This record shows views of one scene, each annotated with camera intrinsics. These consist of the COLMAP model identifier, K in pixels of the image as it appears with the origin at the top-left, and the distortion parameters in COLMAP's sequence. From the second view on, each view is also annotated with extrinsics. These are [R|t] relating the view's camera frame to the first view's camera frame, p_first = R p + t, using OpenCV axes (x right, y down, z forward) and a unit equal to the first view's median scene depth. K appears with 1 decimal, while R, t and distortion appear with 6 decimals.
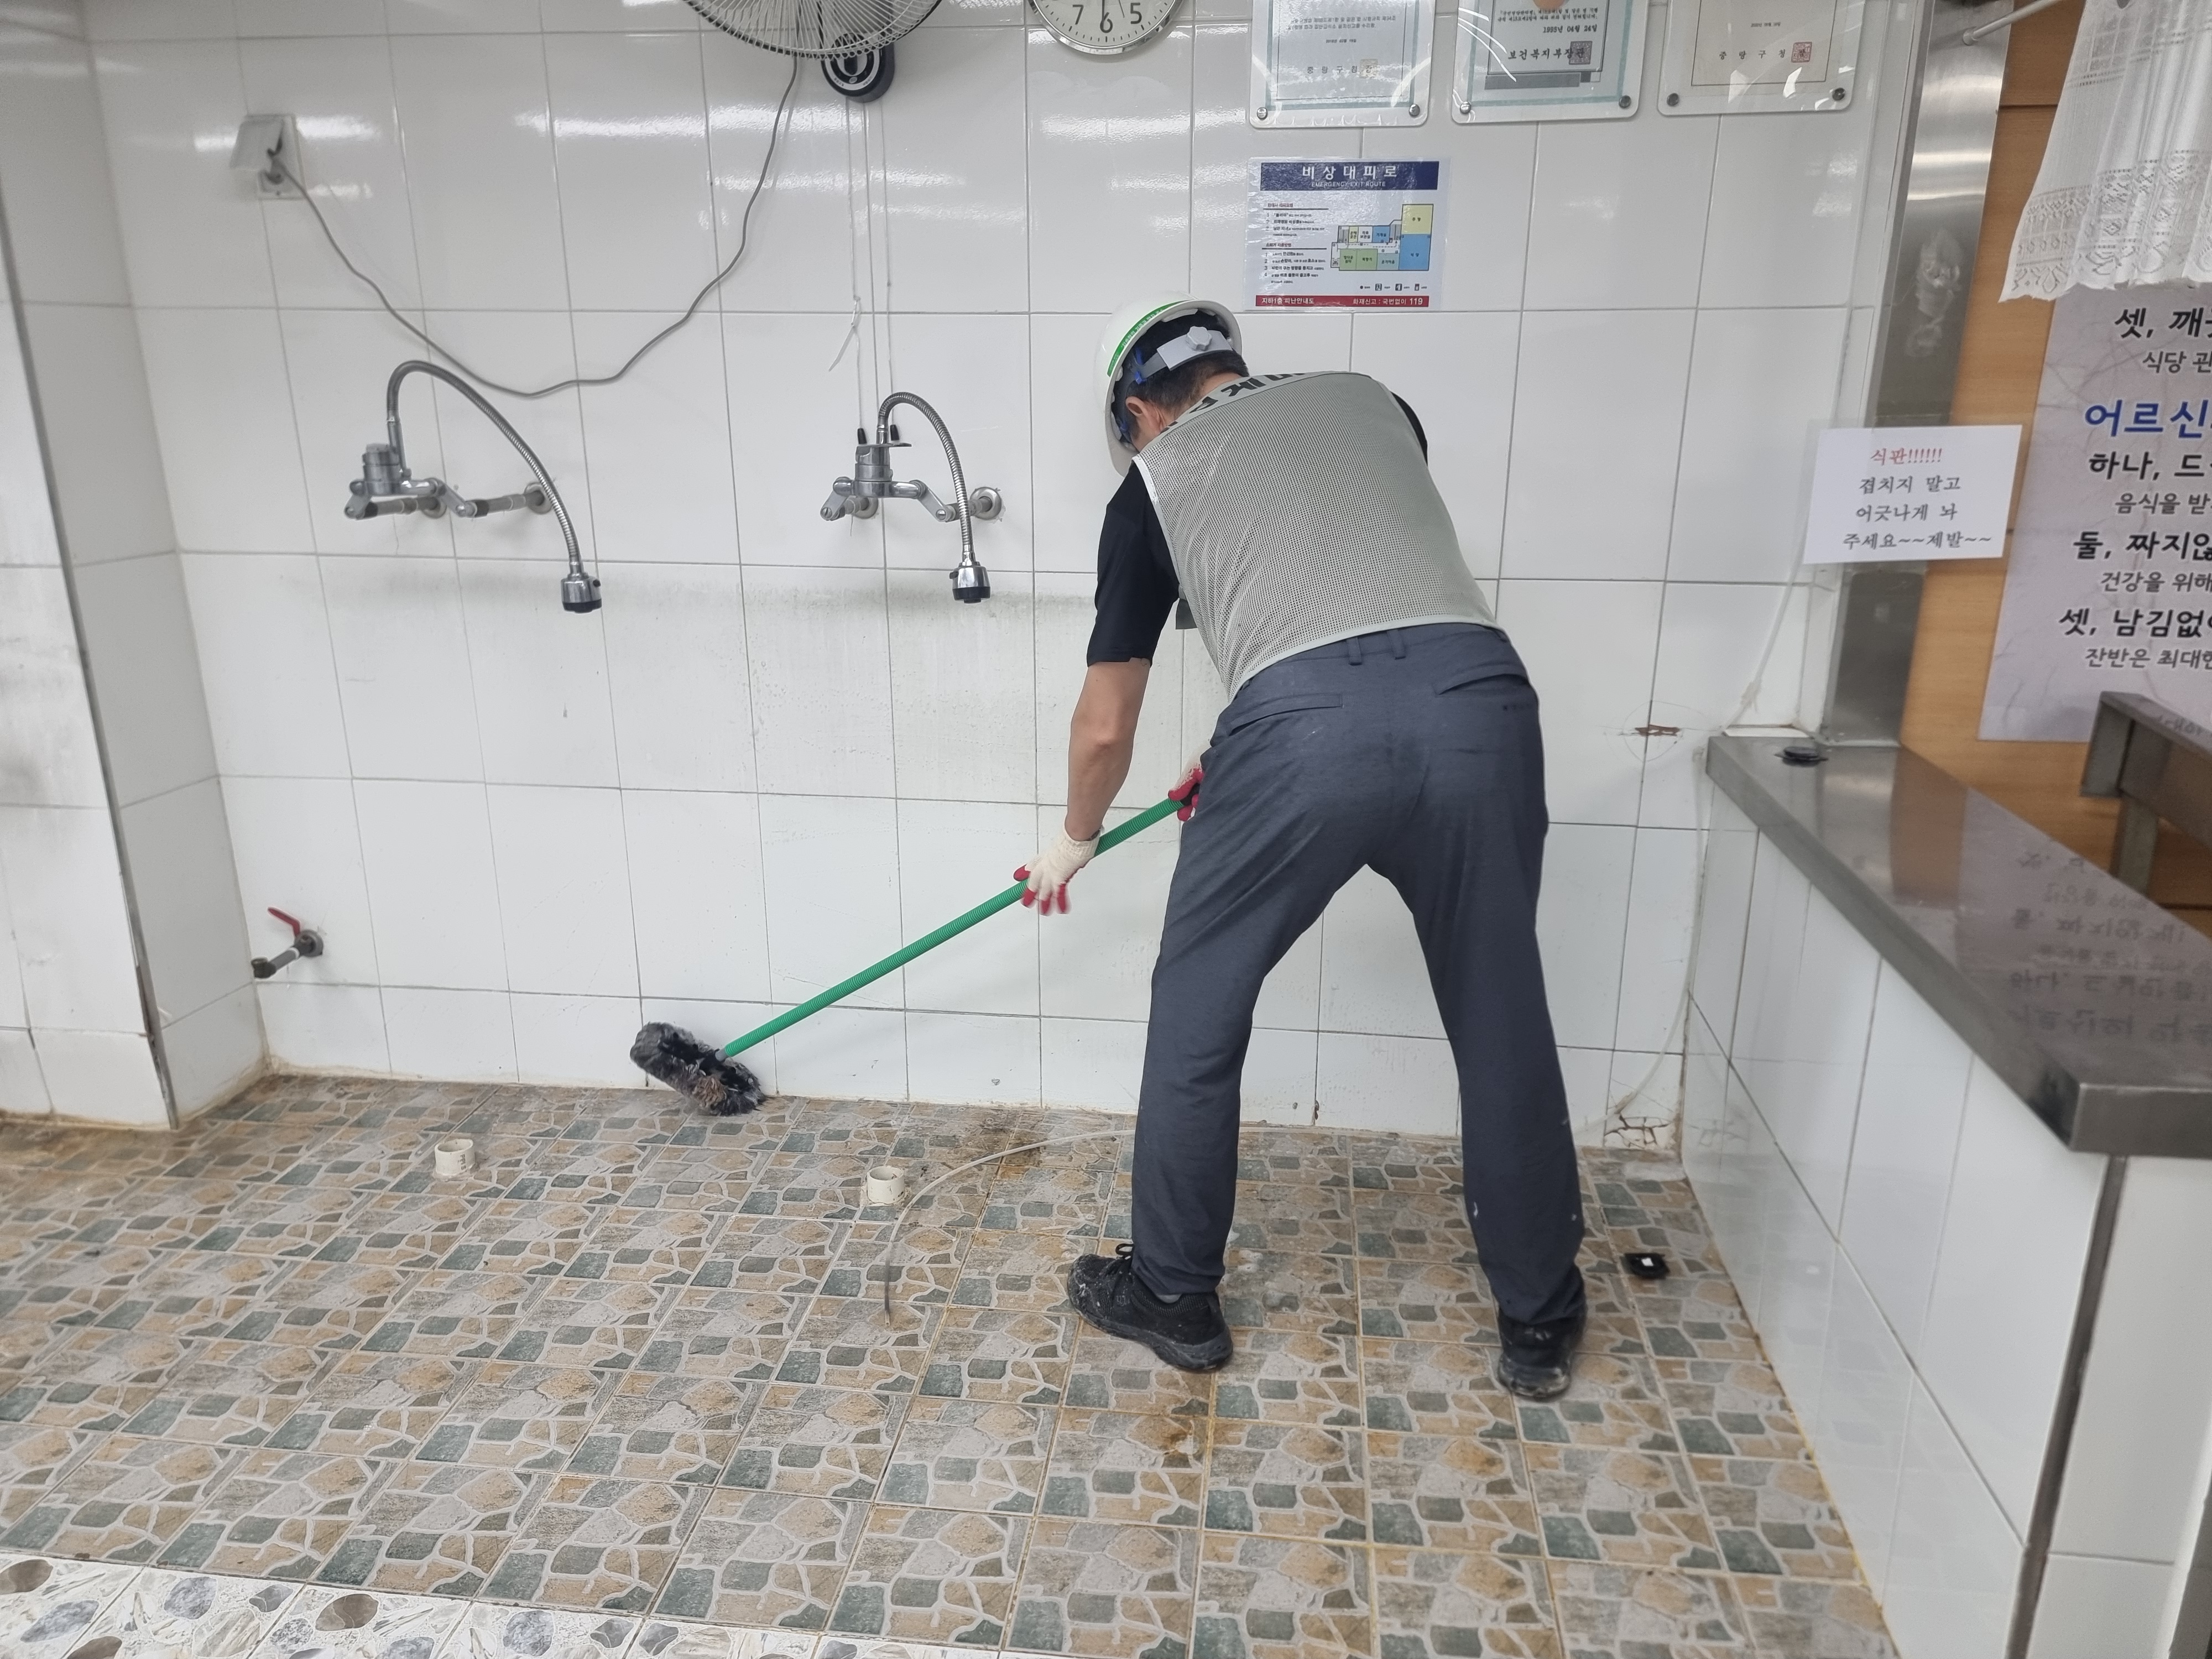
lens RADIAL K [[1527.1, 0, 1110.2], [0, 1527.1, 835.5], [0, 0, 1]] dist [0.078126, -0.063647]
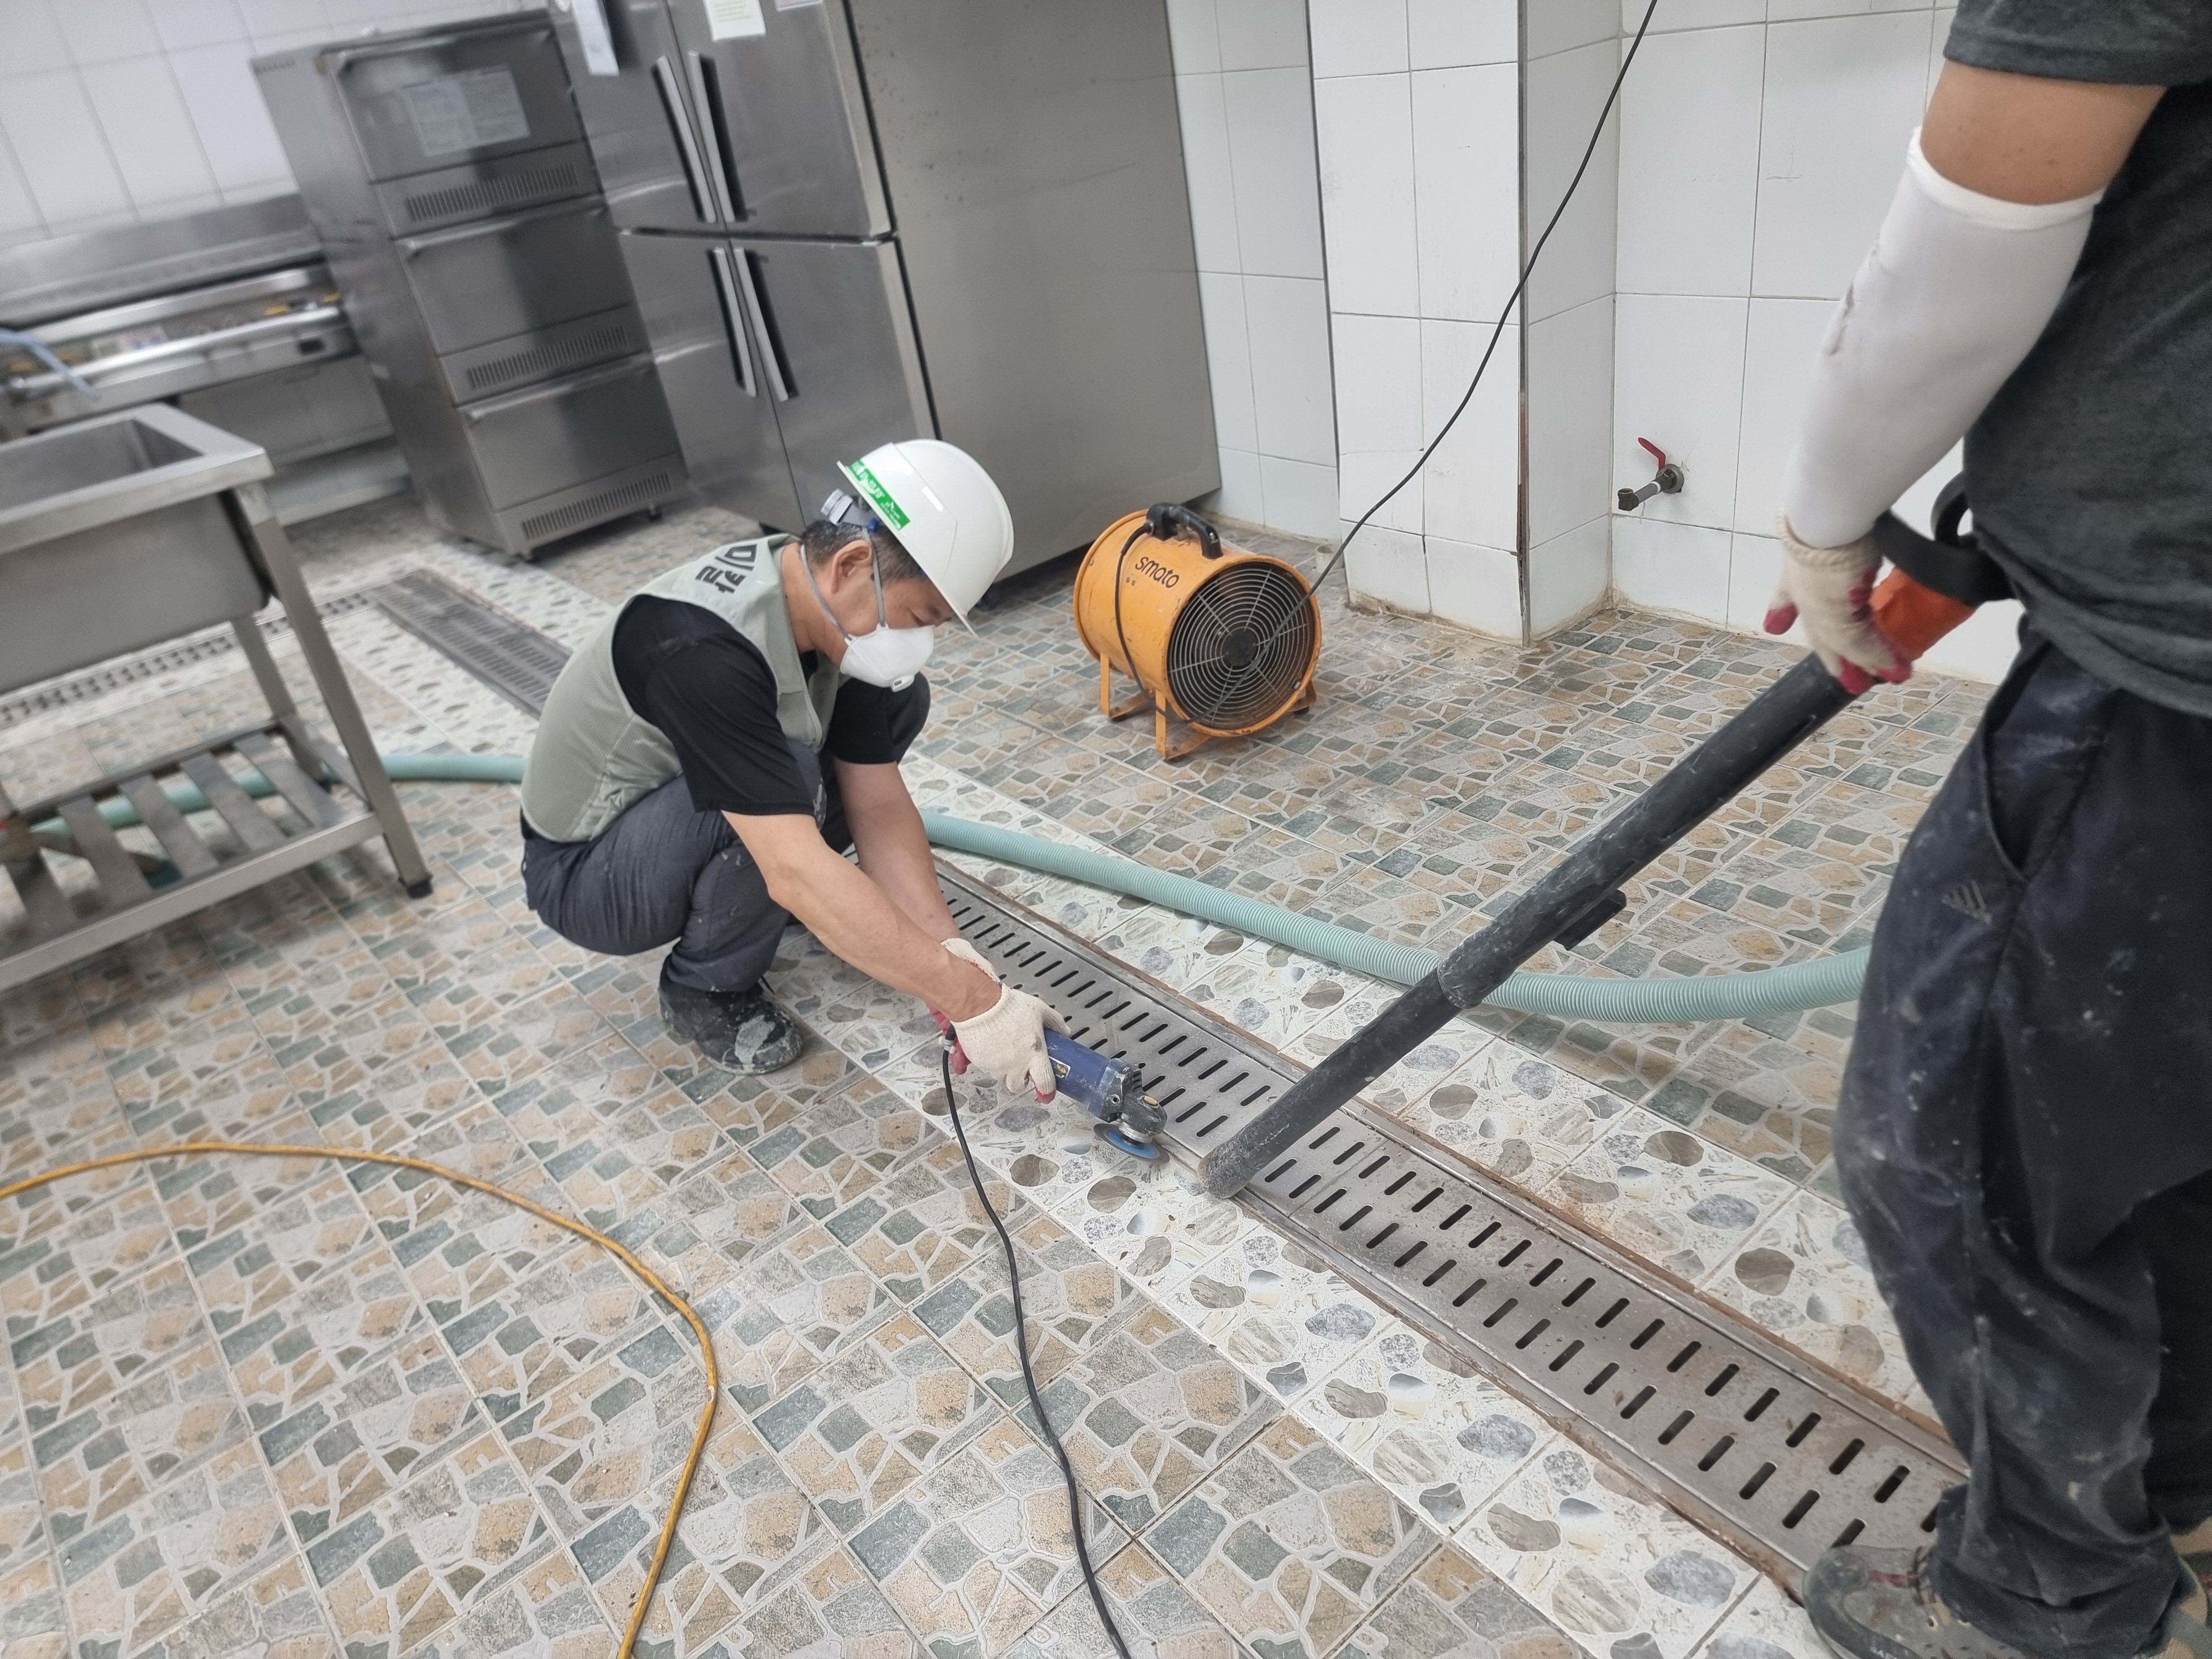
lens RADIAL K [[1533.9, 0, 1115.2], [0, 1533.9, 825.5], [0, 0, 1]] dist [0.078369, -0.067002]
pose [[0.721529, 0.240581, -0.649243, -0.105800], [-0.055161, 0.954685, 0.292462, 0.015000], [0.690183, -0.175207, 0.702104, 0.054002]]
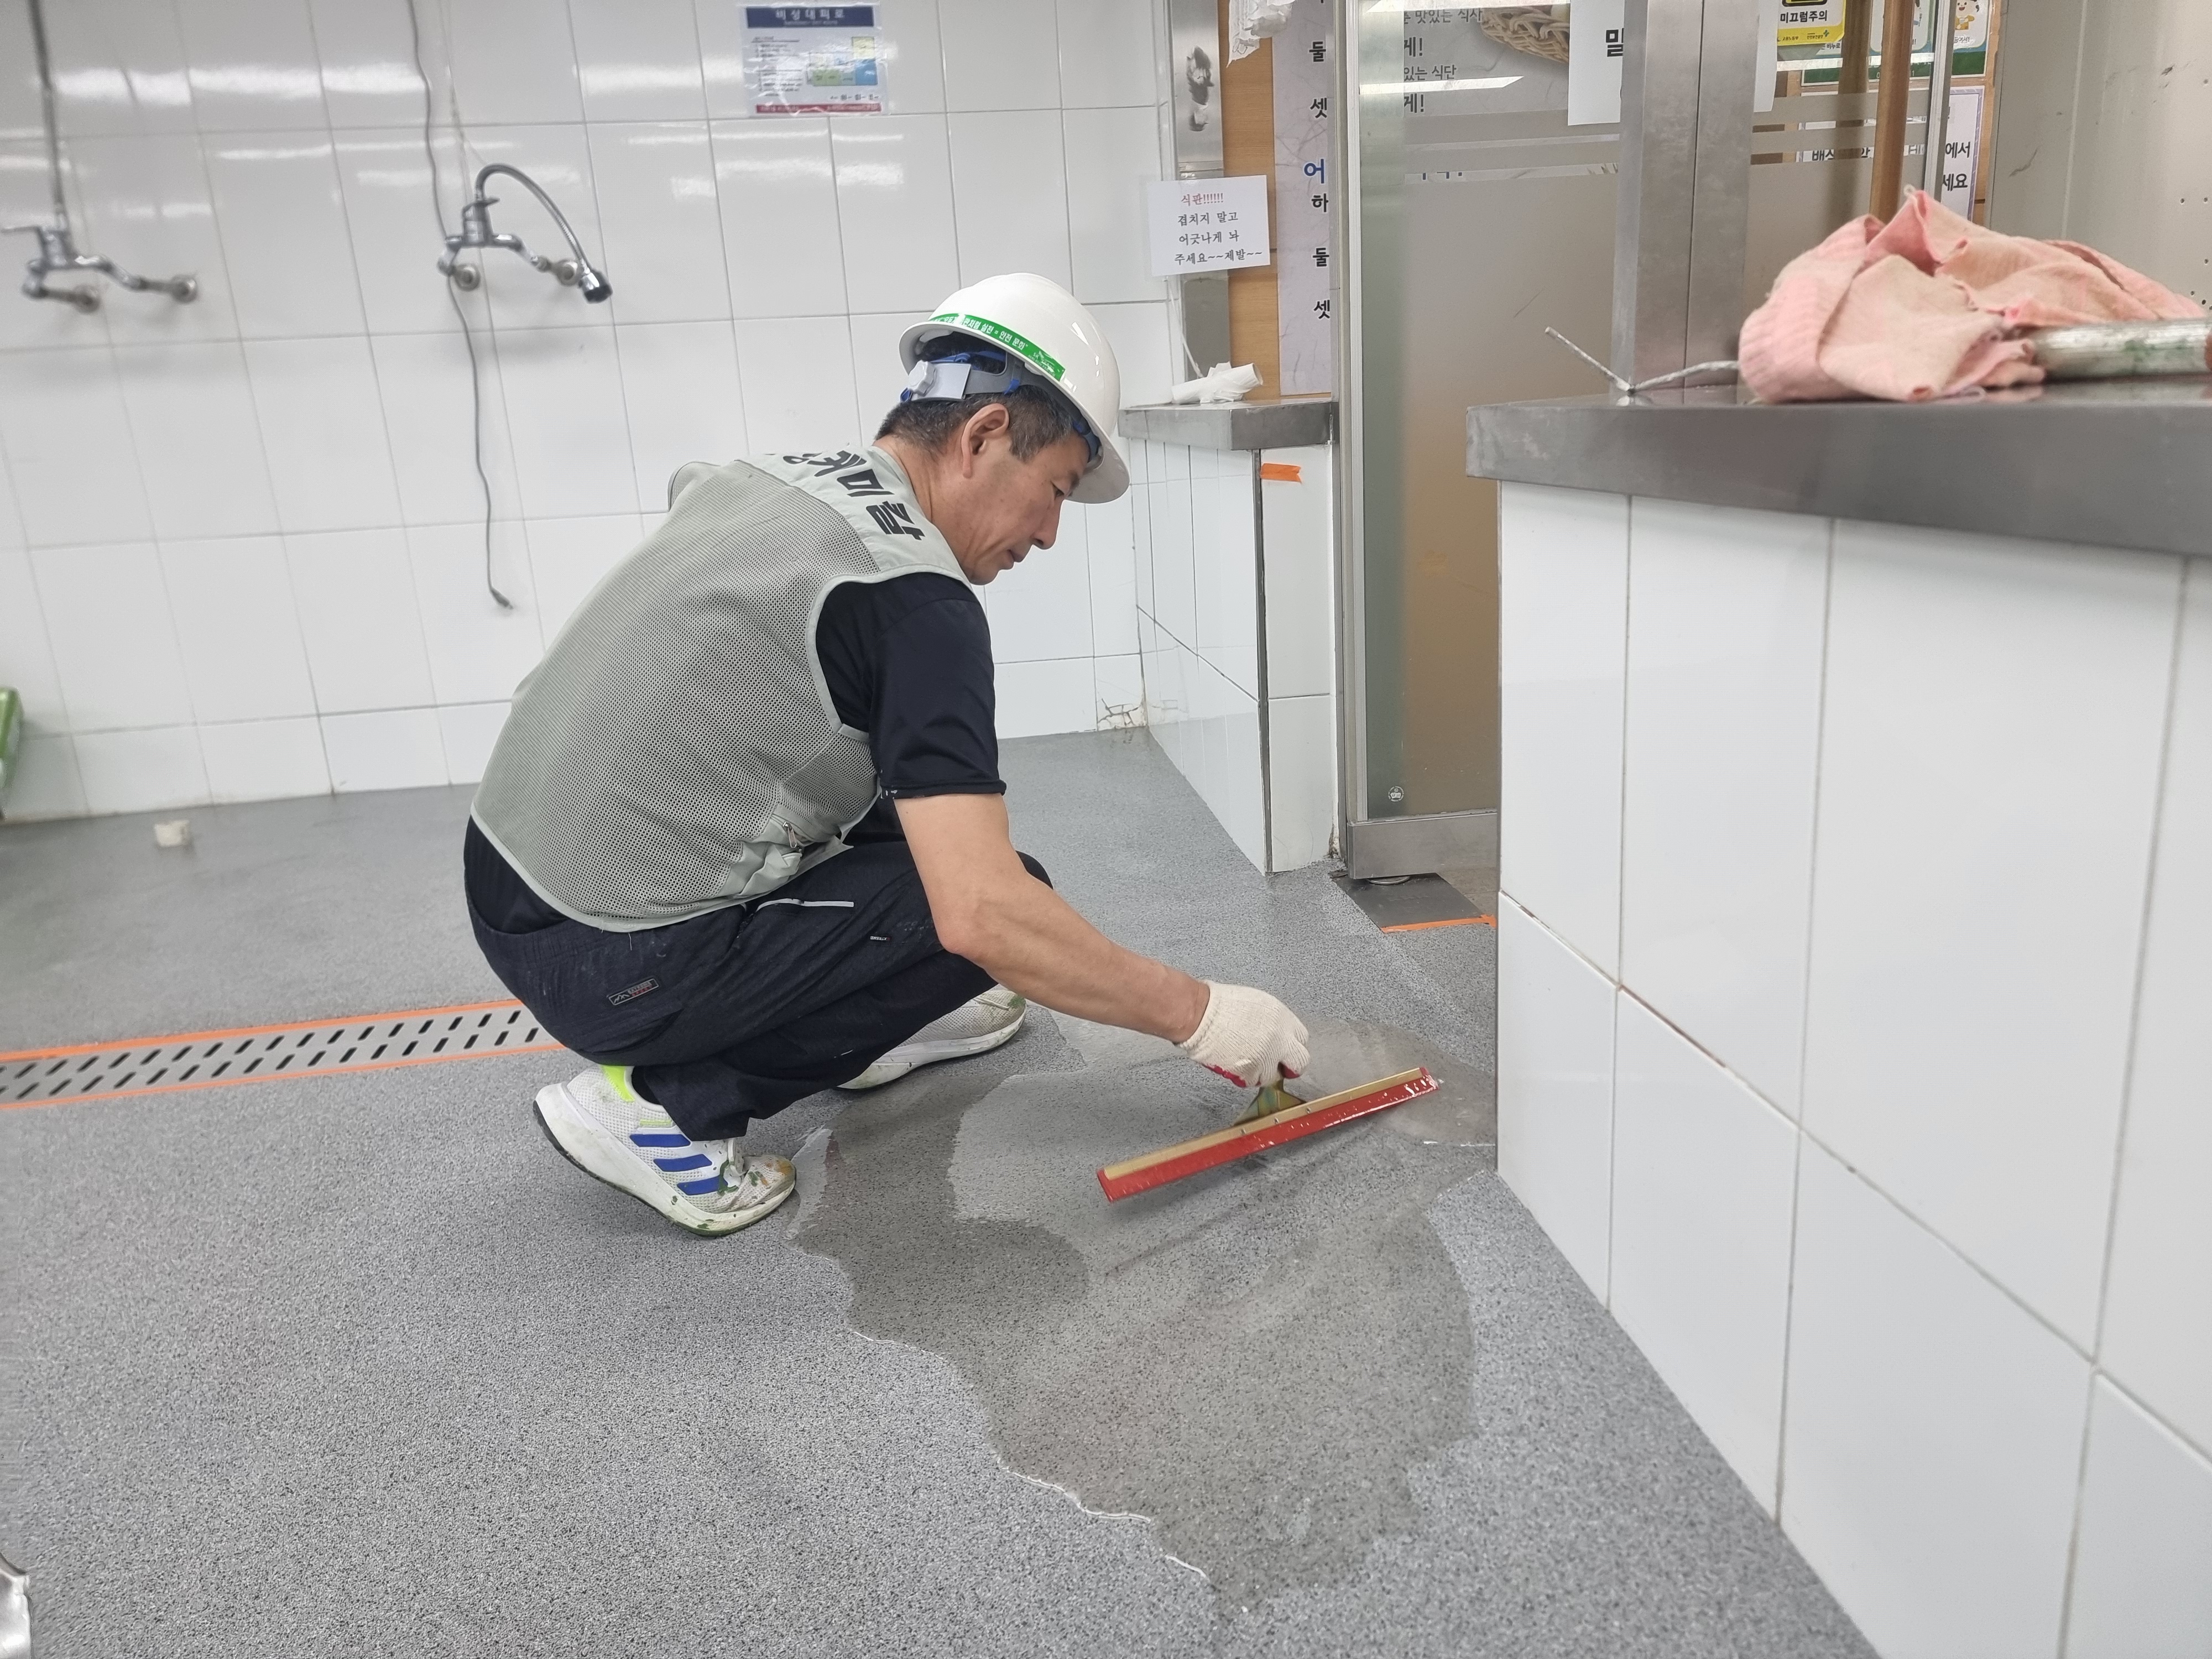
lens RADIAL K [[1536.9, 0, 1135.3], [0, 1536.9, 837.3], [0, 0, 1]] dist [0.007957, 0.000102]
pose [[0.959867, -0.125544, 0.250787, -0.007600], [0.131576, 0.991279, -0.007362, 0.356565], [-0.247676, 0.040064, 0.968014, -0.394880]]
